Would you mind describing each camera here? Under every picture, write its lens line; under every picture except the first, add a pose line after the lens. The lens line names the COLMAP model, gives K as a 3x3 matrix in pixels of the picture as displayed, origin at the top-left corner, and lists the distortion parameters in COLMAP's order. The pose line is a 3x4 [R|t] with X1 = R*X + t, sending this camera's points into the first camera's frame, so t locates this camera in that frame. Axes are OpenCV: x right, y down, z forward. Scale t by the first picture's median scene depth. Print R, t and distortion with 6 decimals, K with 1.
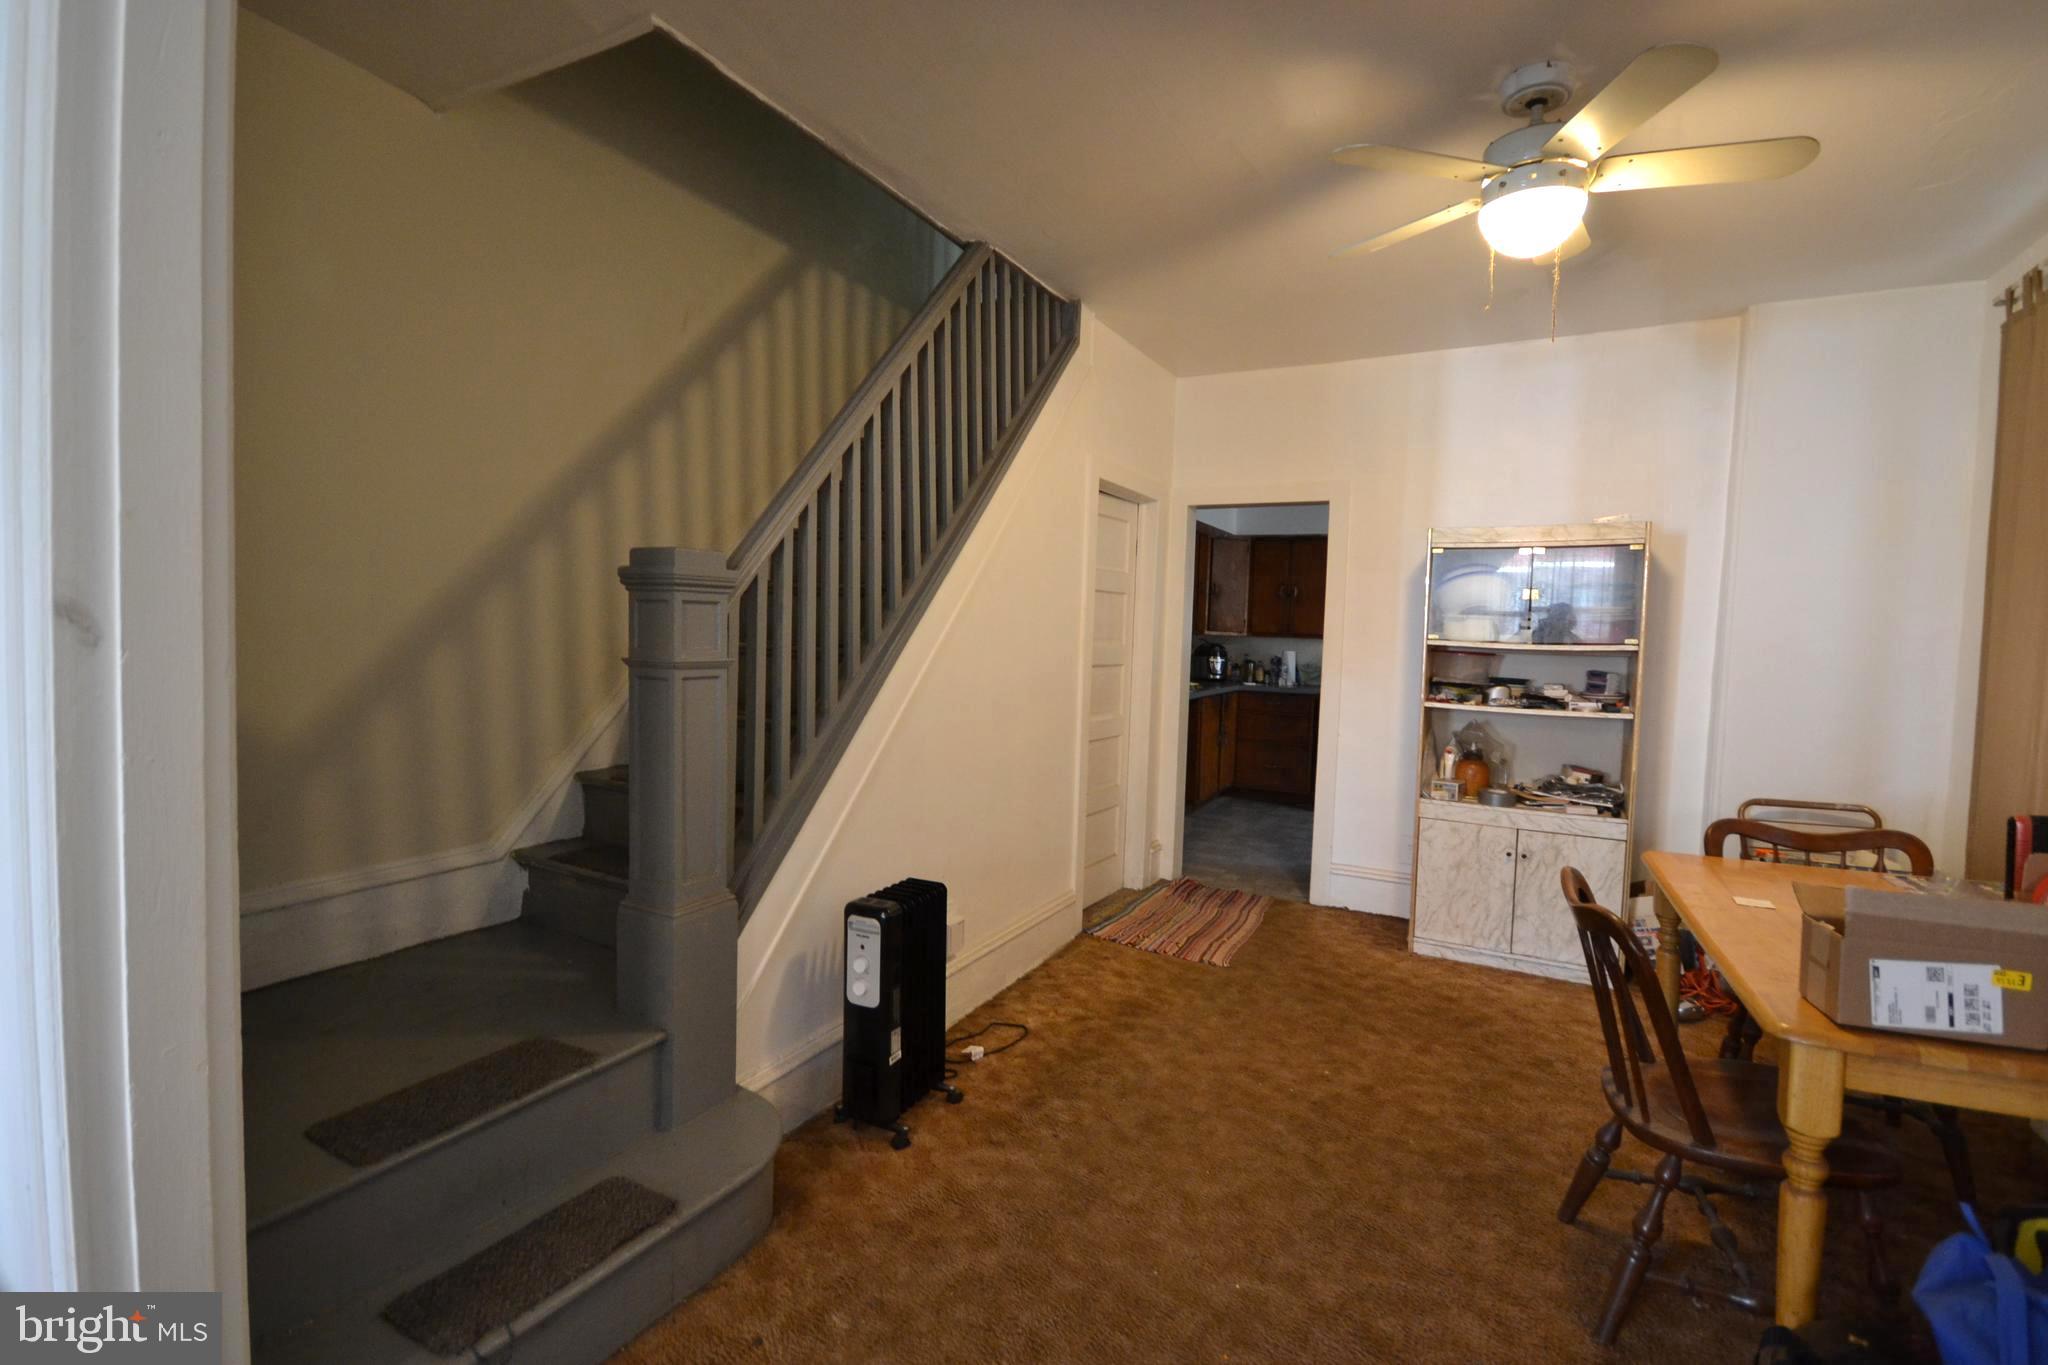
lens RADIAL K [[906.5, 0, 1022.1], [0, 906.5, 680.8], [0, 0, 1]] dist [0.004921, -0.008476]
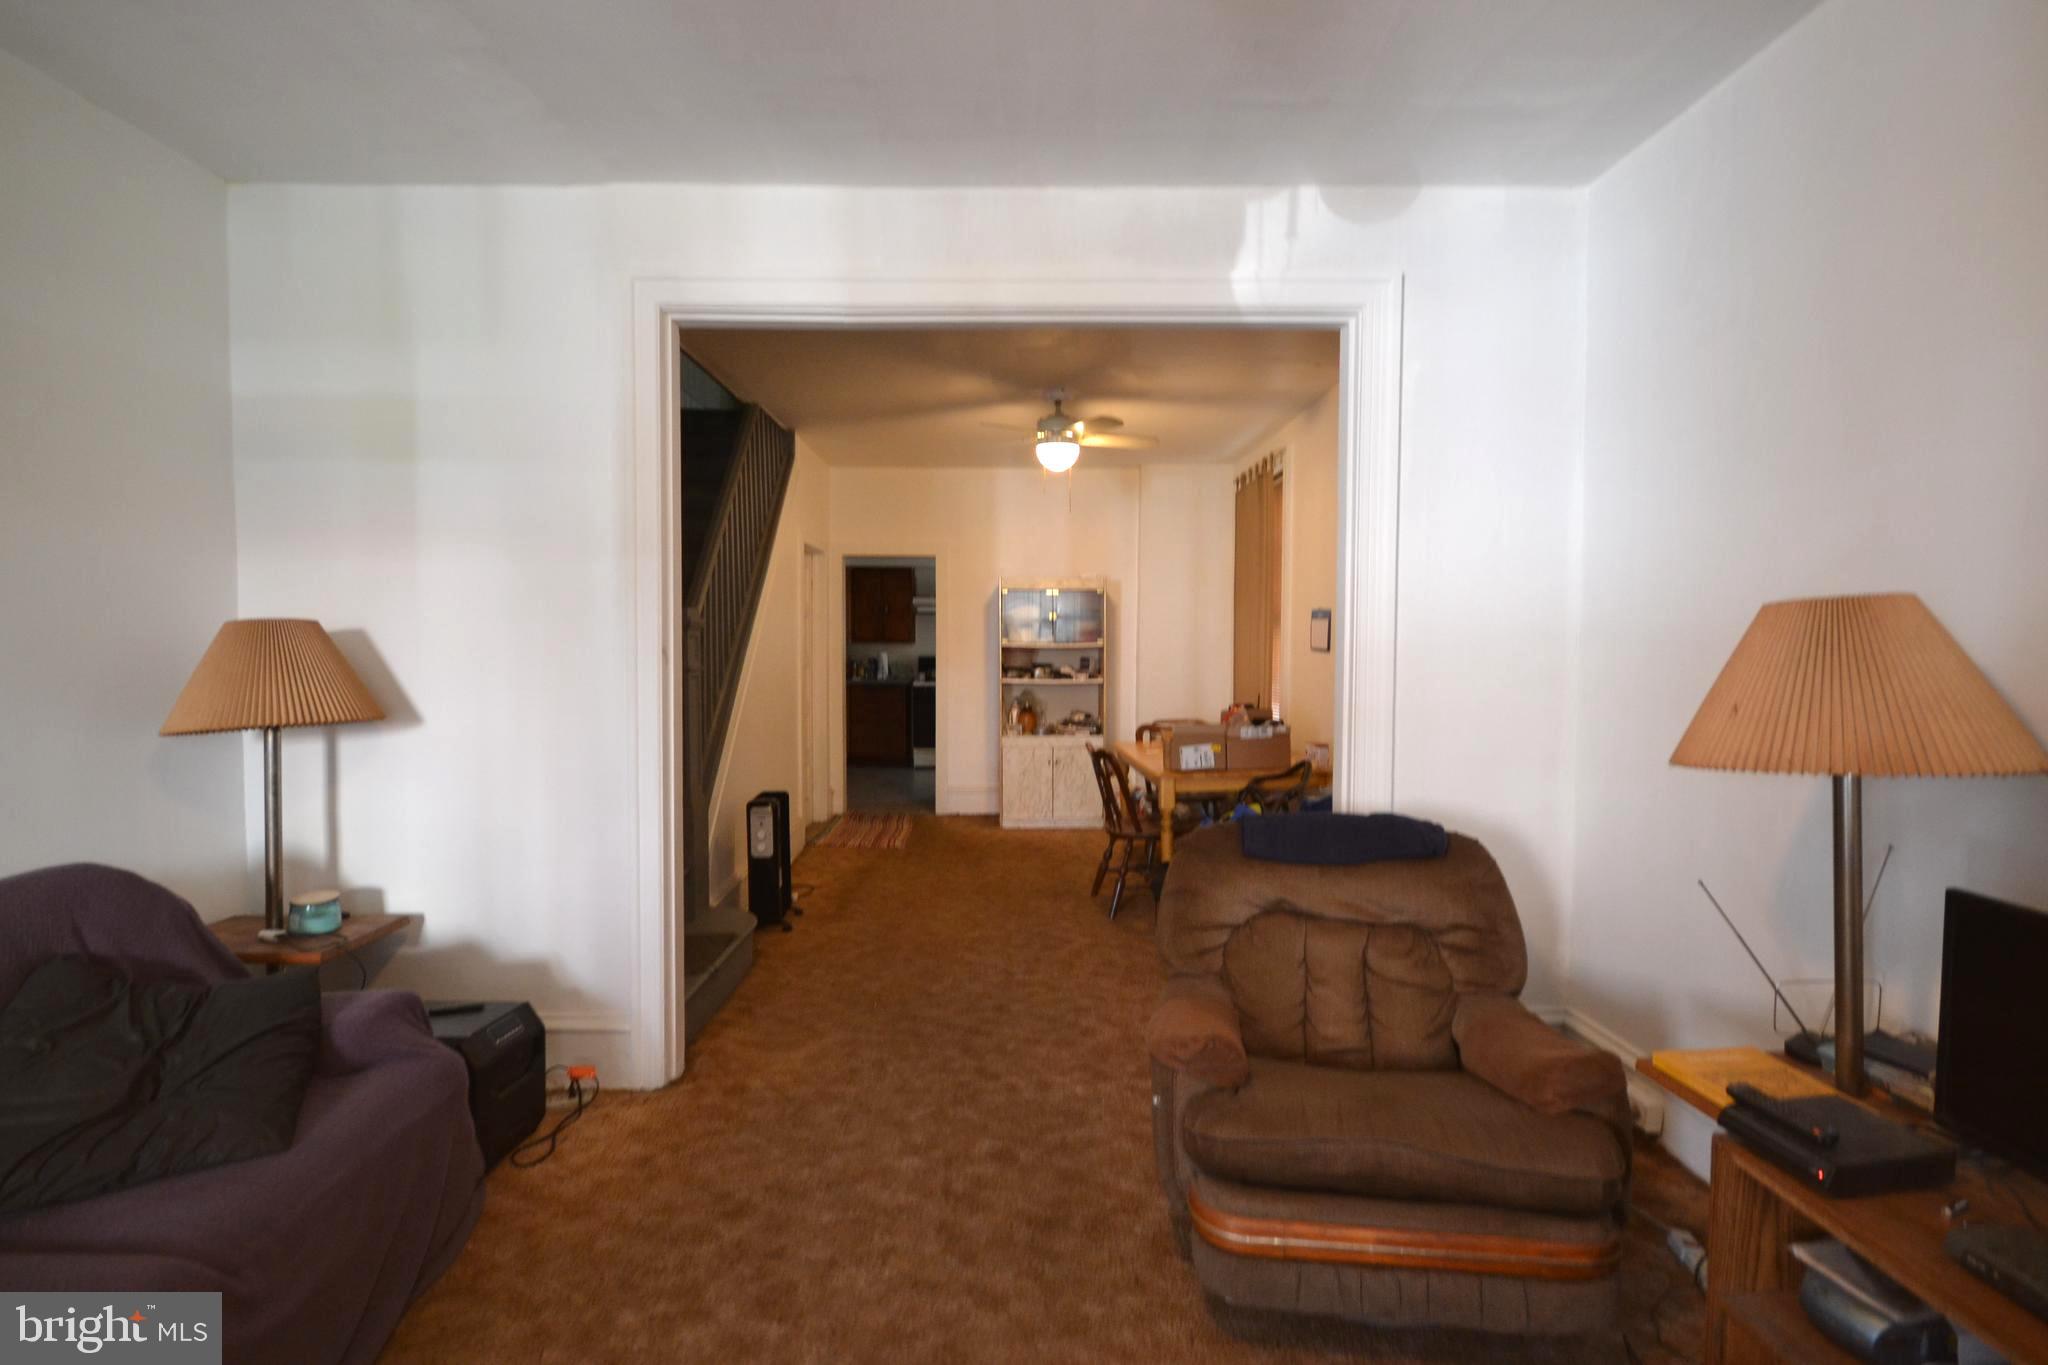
lens RADIAL K [[906.5, 0, 1024.4], [0, 906.5, 669.3], [0, 0, 1]] dist [0.004921, -0.008476]
pose [[0.866808, -0.043889, 0.496708, -0.370207], [0.052222, 0.998631, -0.002894, 0.011739], [-0.495901, 0.028448, 0.867913, -0.509426]]
